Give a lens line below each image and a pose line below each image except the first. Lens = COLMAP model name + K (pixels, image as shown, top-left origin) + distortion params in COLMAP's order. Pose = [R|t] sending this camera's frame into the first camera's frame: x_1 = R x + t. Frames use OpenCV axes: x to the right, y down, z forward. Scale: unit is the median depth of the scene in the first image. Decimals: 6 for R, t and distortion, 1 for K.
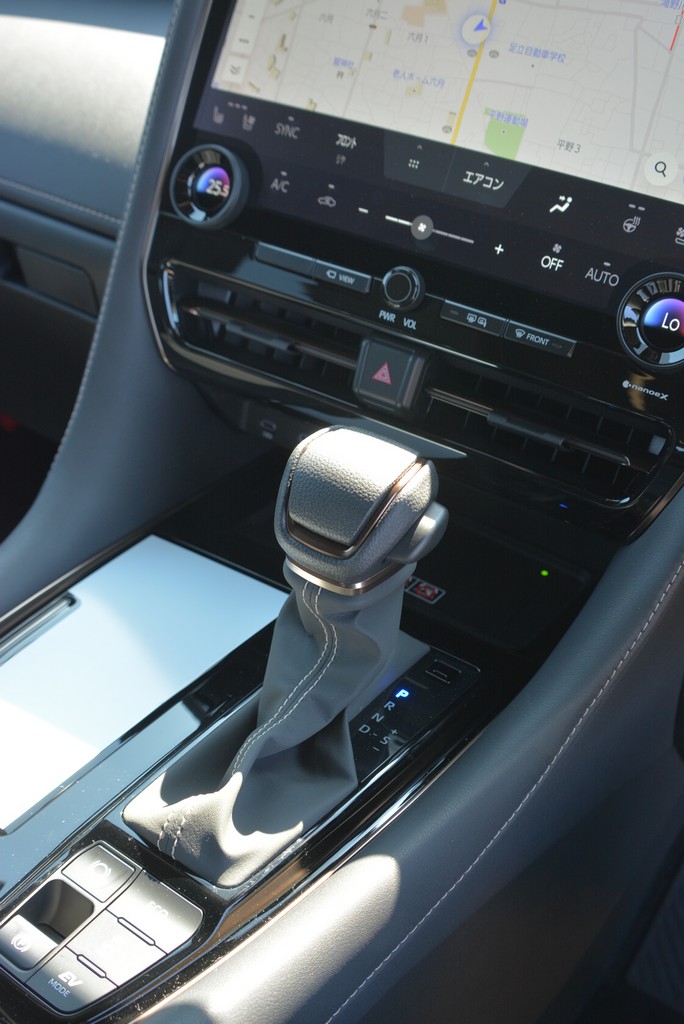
lens RADIAL K [[1223.0, 0, 345.5], [0, 1223.0, 508.9], [0, 0, 1]] dist [-0.131757, 0.000000]
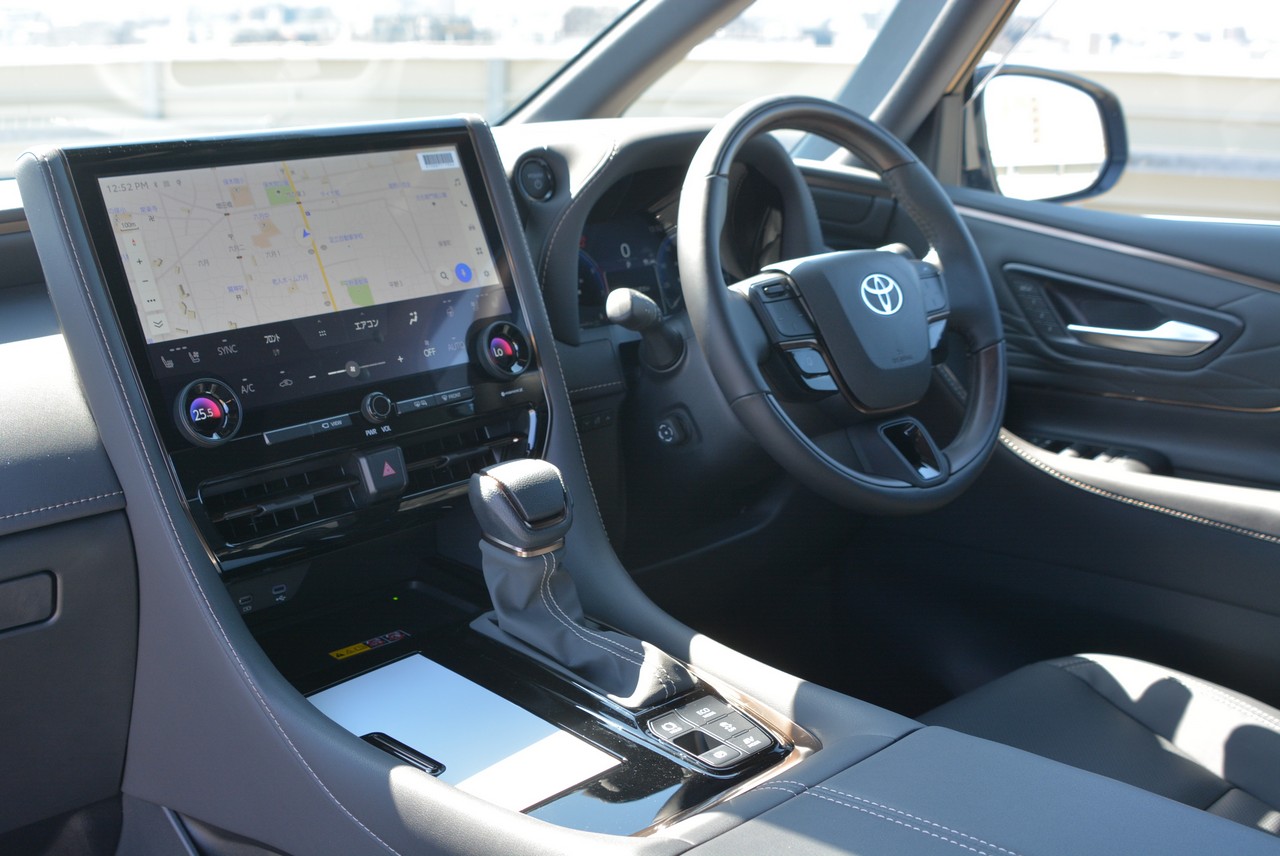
lens RADIAL K [[1528.8, 0, 631.9], [0, 1528.8, 422.2], [0, 0, 1]] dist [-0.131757, 0.000000]
pose [[0.179023, -0.326811, 0.927979, -1.594909], [0.538829, 0.821749, 0.185451, -0.343720], [-0.823173, 0.466822, 0.323207, 0.187419]]
